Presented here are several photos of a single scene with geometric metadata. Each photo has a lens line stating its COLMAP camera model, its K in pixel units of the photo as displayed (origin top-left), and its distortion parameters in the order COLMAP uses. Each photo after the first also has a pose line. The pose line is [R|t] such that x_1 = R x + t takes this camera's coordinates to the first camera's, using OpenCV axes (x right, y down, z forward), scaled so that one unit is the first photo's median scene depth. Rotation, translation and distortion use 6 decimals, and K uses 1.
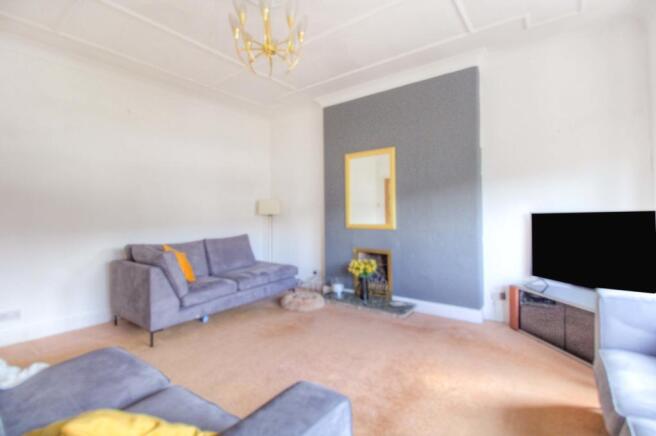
lens RADIAL K [[304.3, 0, 335.2], [0, 304.3, 212.3], [0, 0, 1]] dist [0.000656, -0.000209]
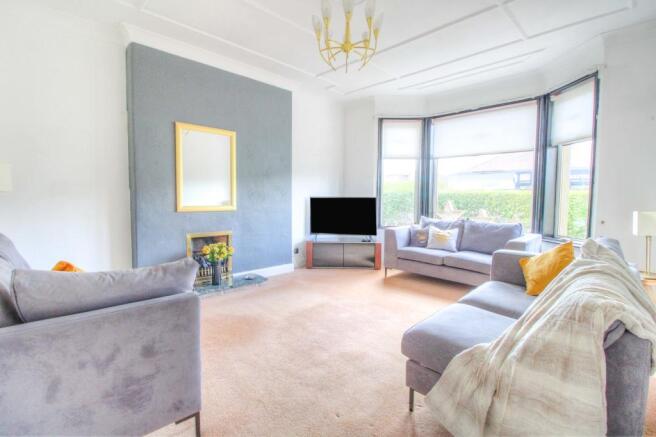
lens RADIAL K [[304.3, 0, 335.2], [0, 304.3, 212.8], [0, 0, 1]] dist [0.000656, -0.000209]
pose [[0.146793, -0.052284, 0.987785, -0.920386], [-0.032723, 0.997799, 0.057677, -0.010489], [-0.988626, -0.040790, 0.144759, 0.576893]]
